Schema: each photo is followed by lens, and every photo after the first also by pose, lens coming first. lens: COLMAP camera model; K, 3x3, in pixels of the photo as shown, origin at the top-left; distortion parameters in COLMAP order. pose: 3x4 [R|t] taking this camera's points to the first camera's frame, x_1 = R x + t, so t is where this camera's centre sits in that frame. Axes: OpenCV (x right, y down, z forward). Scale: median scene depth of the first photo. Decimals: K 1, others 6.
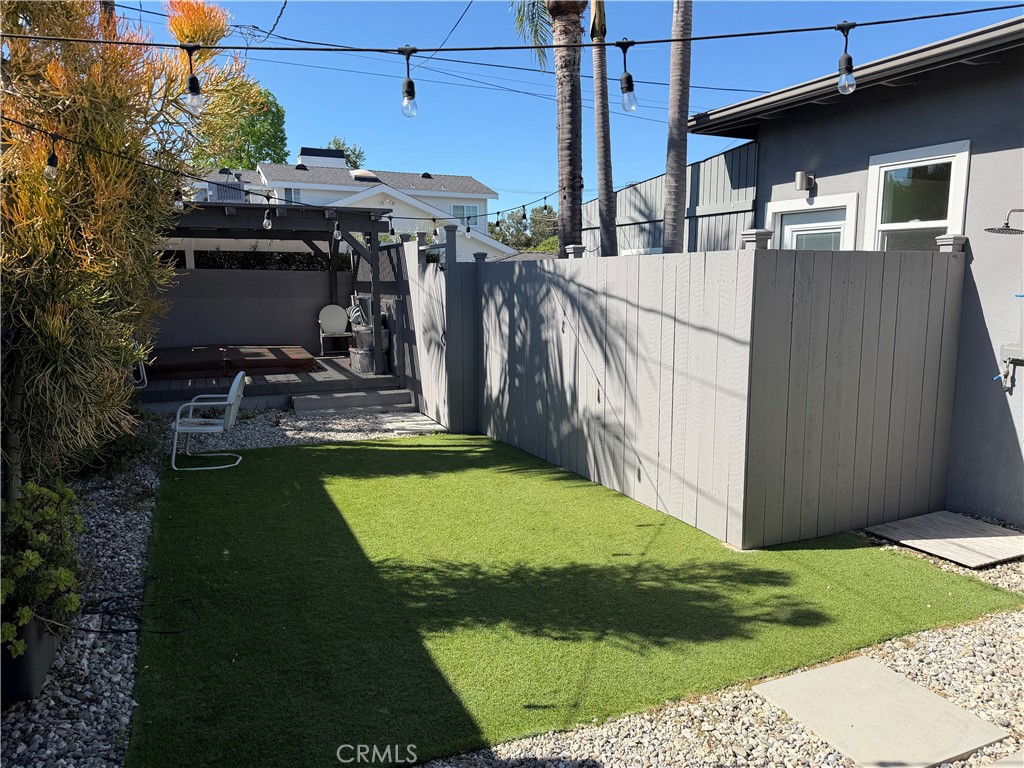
lens RADIAL K [[721.6, 0, 506.3], [0, 721.6, 381.9], [0, 0, 1]] dist [0.135244, -0.196449]
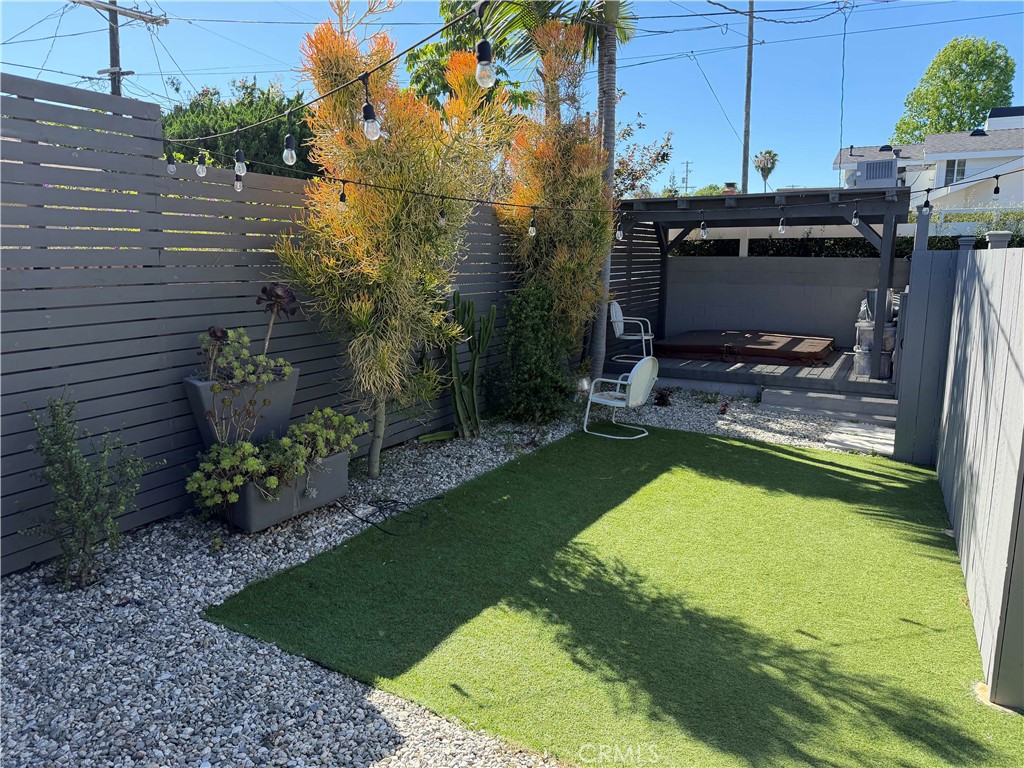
lens RADIAL K [[721.6, 0, 506.3], [0, 721.6, 381.9], [0, 0, 1]] dist [0.135244, -0.196449]
pose [[0.620160, 0.139800, -0.771918, 0.522229], [-0.119484, 0.989345, 0.083184, -0.061140], [0.775323, 0.040645, 0.630256, 0.221832]]
